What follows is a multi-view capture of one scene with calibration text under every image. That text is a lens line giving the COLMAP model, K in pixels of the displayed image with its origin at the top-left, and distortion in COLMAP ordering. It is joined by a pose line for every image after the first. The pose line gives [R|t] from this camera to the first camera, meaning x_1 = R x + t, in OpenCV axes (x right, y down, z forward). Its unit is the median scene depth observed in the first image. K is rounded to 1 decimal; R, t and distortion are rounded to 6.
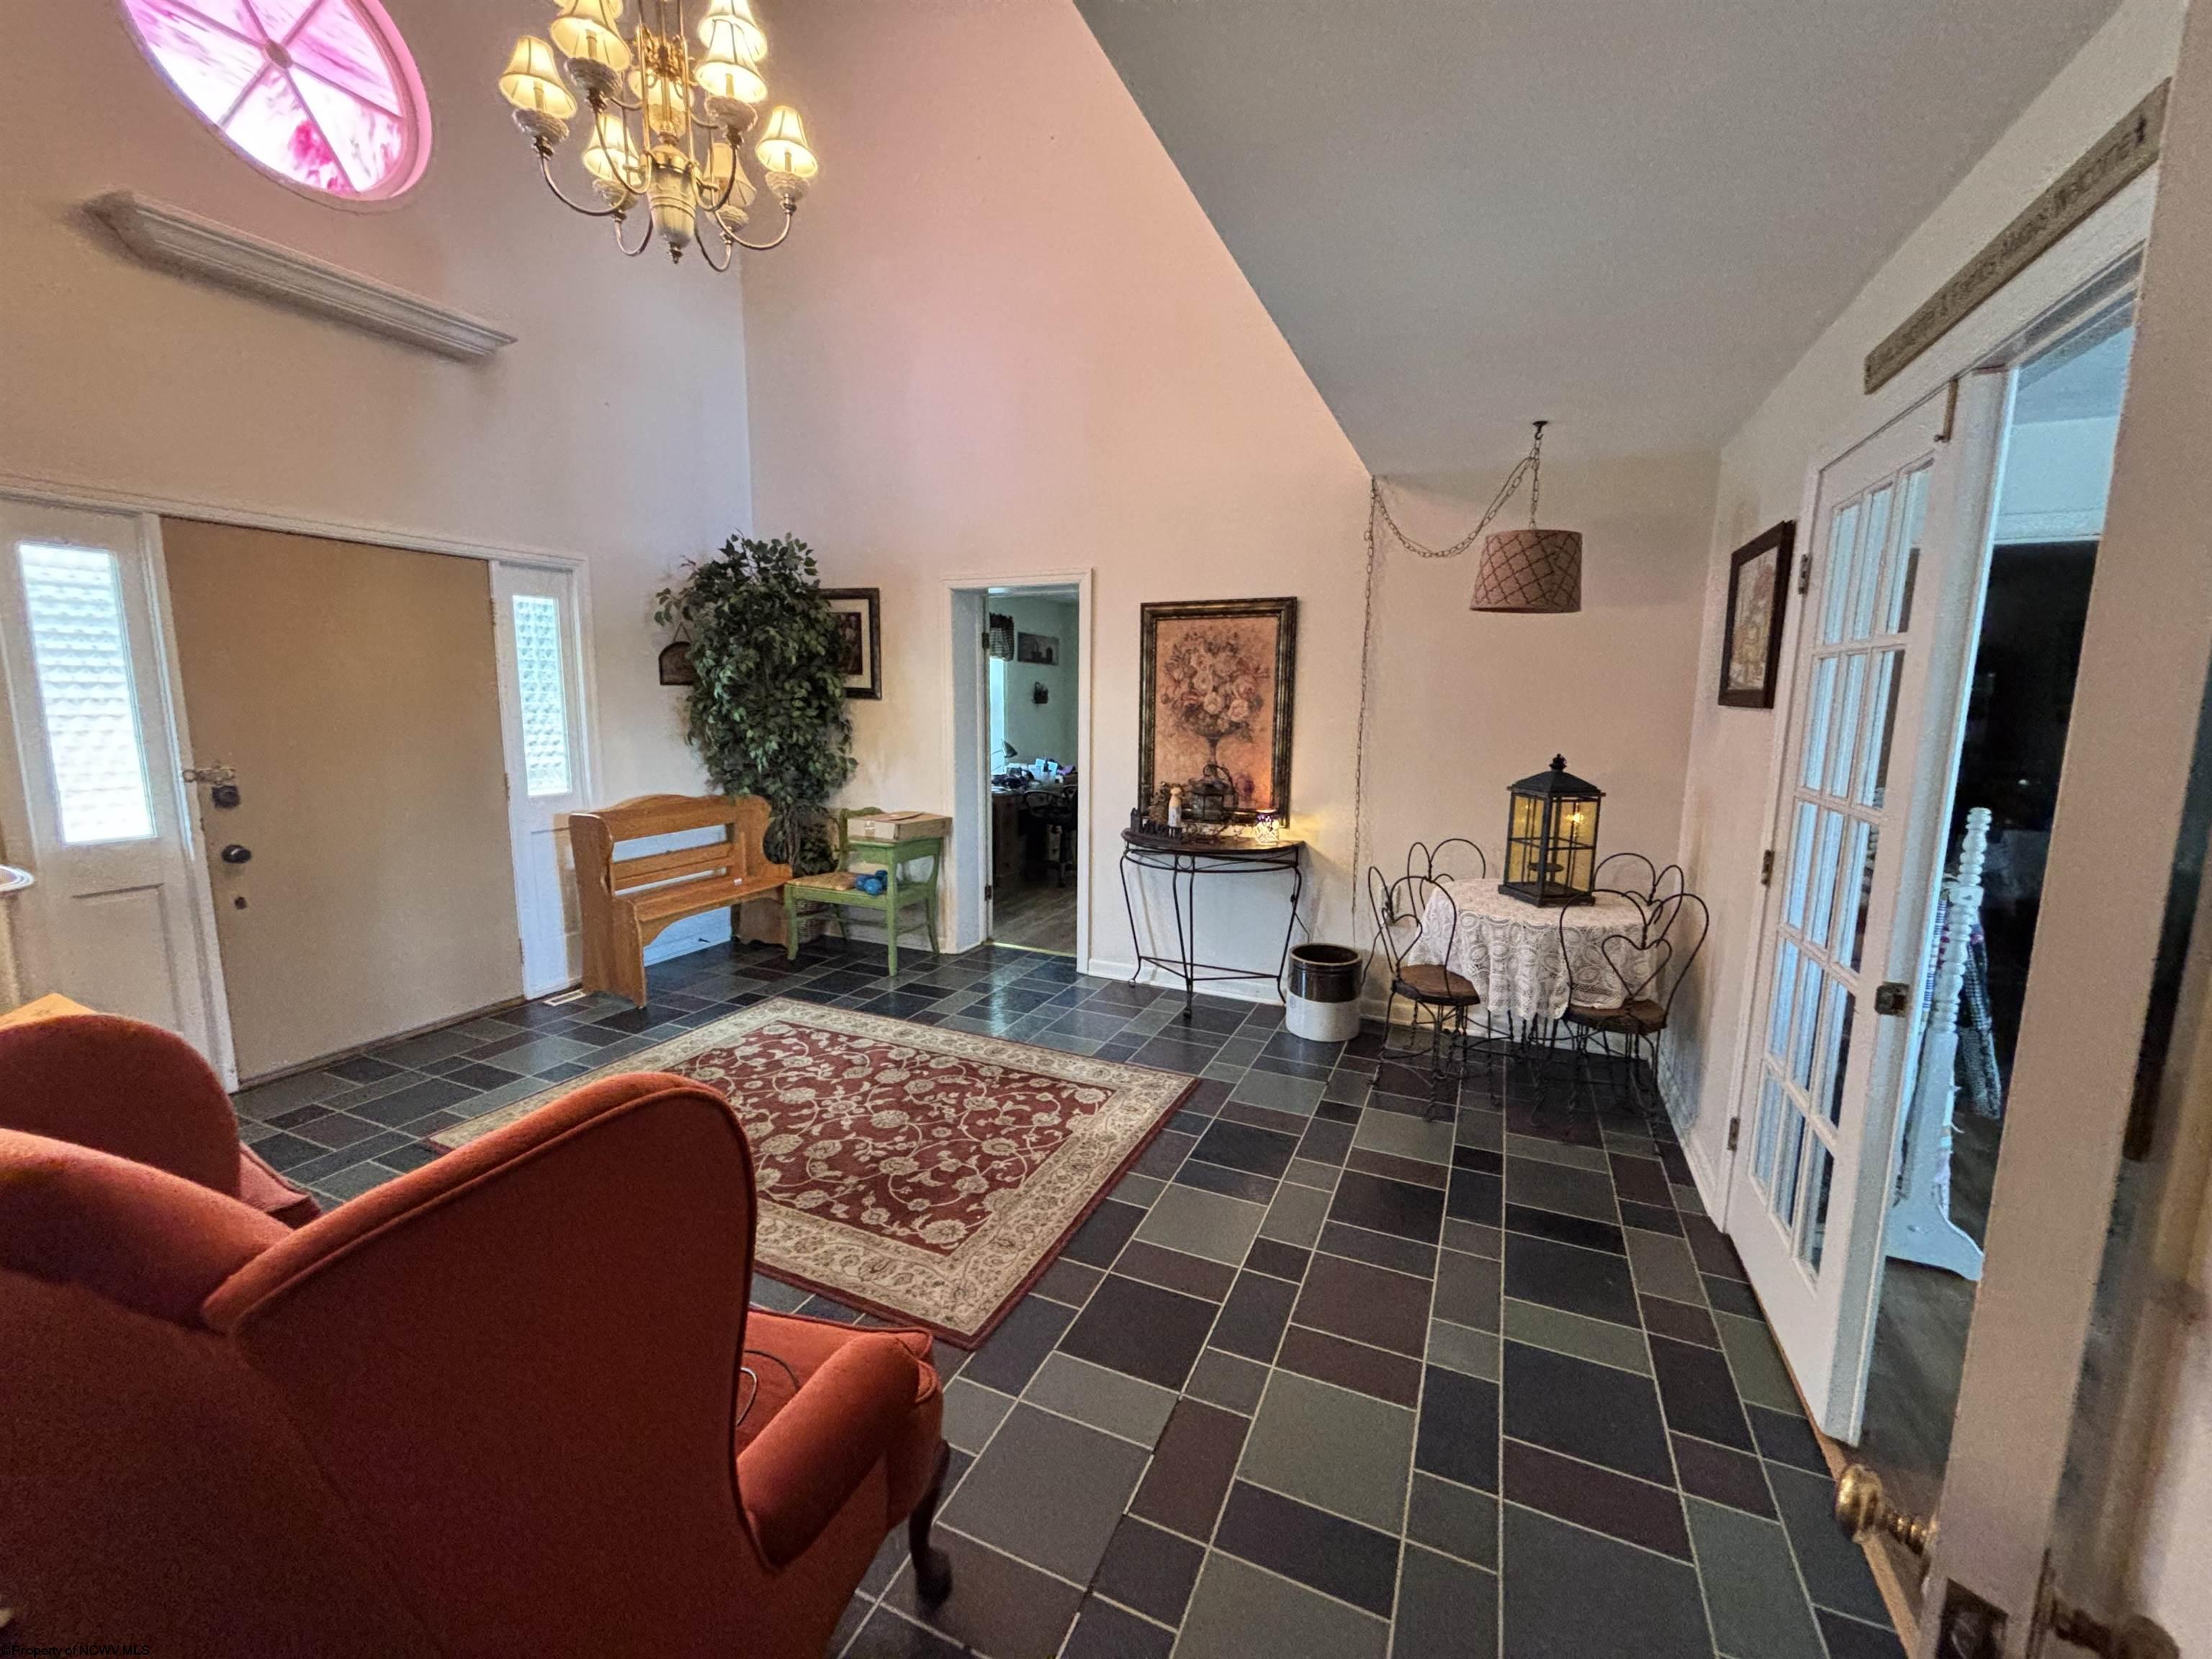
lens RADIAL K [[886.9, 0, 1105.9], [0, 886.9, 829.4], [0, 0, 1]] dist [0.009188, -0.000078]
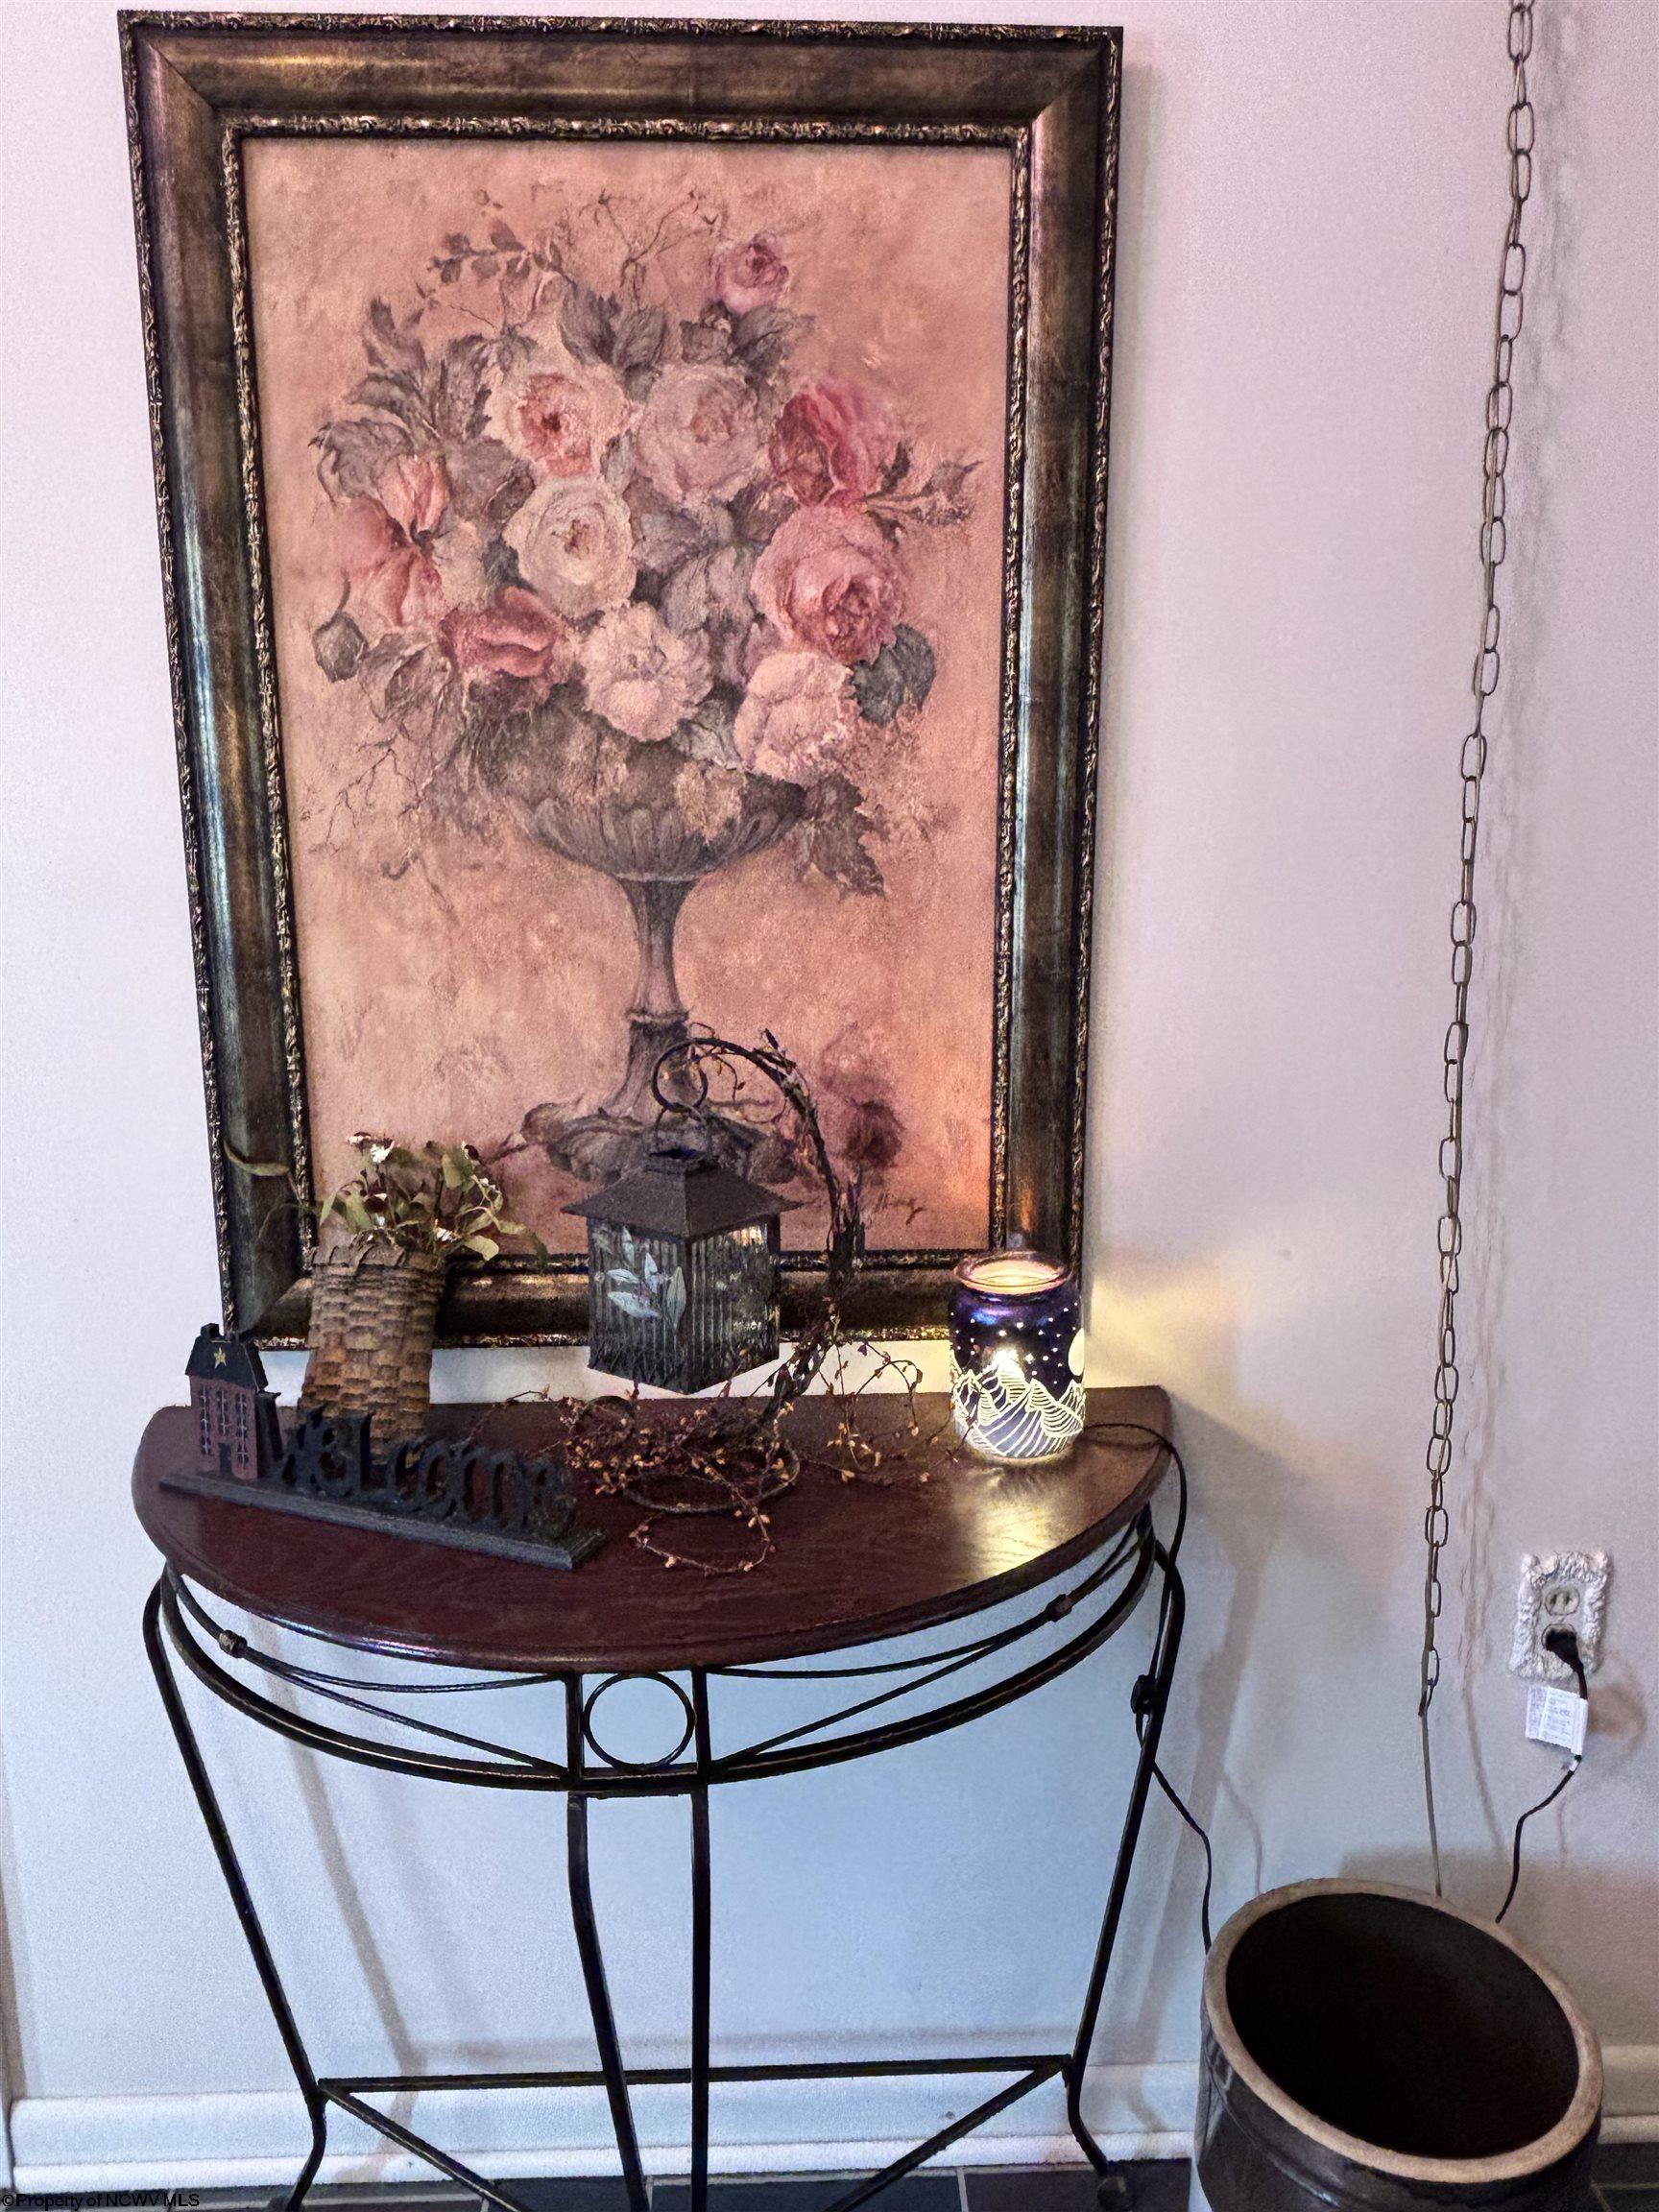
lens RADIAL K [[1525.2, 0, 836.6], [0, 1525.2, 1106.5], [0, 0, 1]] dist [0.004815, -0.002430]
pose [[0.891023, -0.097537, 0.443357, 0.014880], [0.073655, 0.994766, 0.070819, -0.076940], [-0.447944, -0.030446, 0.893543, 0.720643]]
